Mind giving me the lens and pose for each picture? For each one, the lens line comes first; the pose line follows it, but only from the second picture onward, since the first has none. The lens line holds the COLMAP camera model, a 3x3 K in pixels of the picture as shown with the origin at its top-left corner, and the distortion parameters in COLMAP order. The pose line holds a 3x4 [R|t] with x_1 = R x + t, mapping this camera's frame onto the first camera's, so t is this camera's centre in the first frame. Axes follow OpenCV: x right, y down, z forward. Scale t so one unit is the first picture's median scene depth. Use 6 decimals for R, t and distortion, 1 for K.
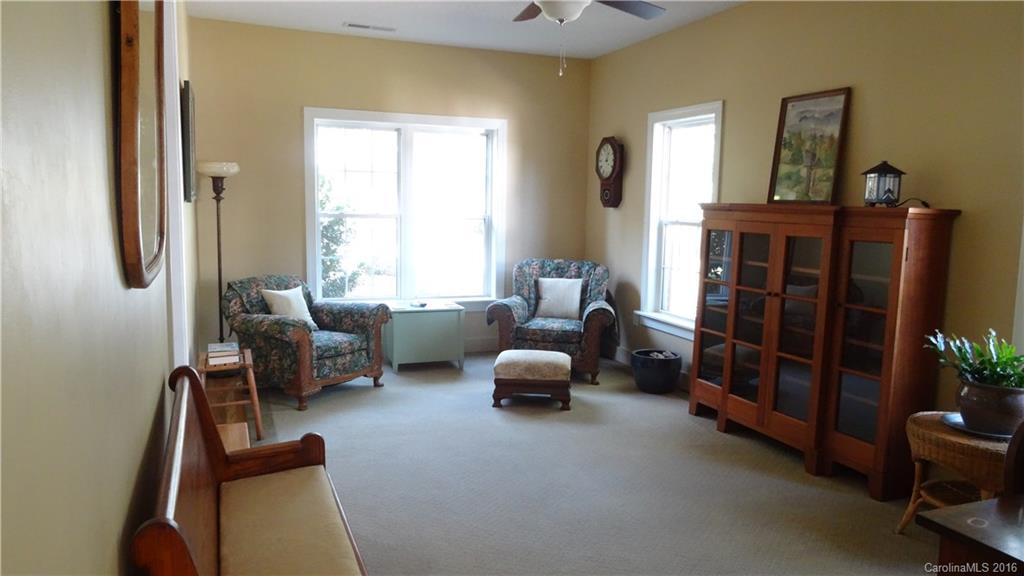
lens RADIAL K [[743.5, 0, 514.1], [0, 743.5, 291.9], [0, 0, 1]] dist [0.014359, 0.000704]
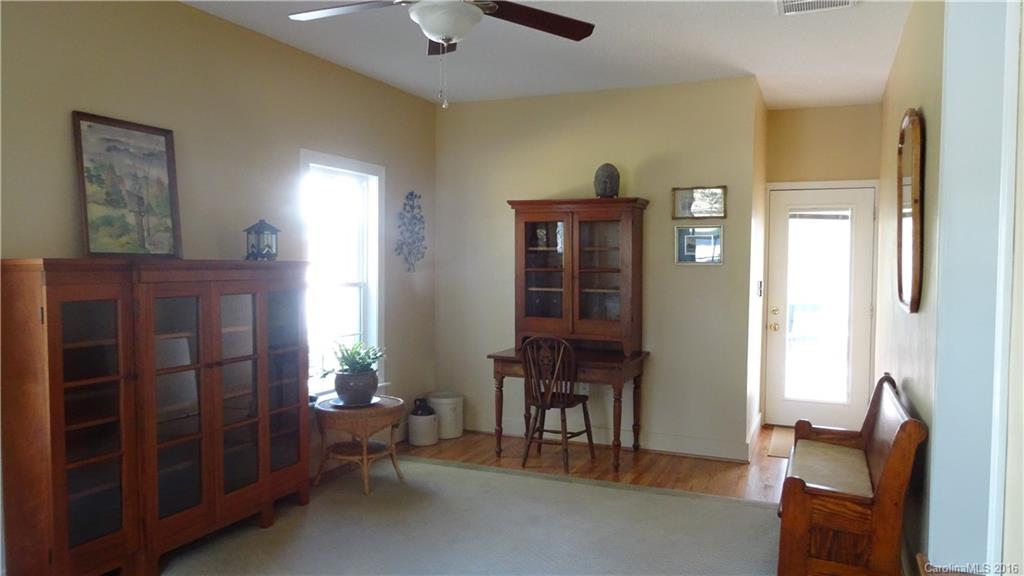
lens RADIAL K [[743.5, 0, 512.9], [0, 743.5, 284.9], [0, 0, 1]] dist [0.014359, 0.000704]
pose [[-0.709034, -0.063255, 0.702331, -0.472759], [0.053489, 0.988275, 0.143007, -0.184599], [-0.703142, 0.138964, -0.697338, 1.293039]]
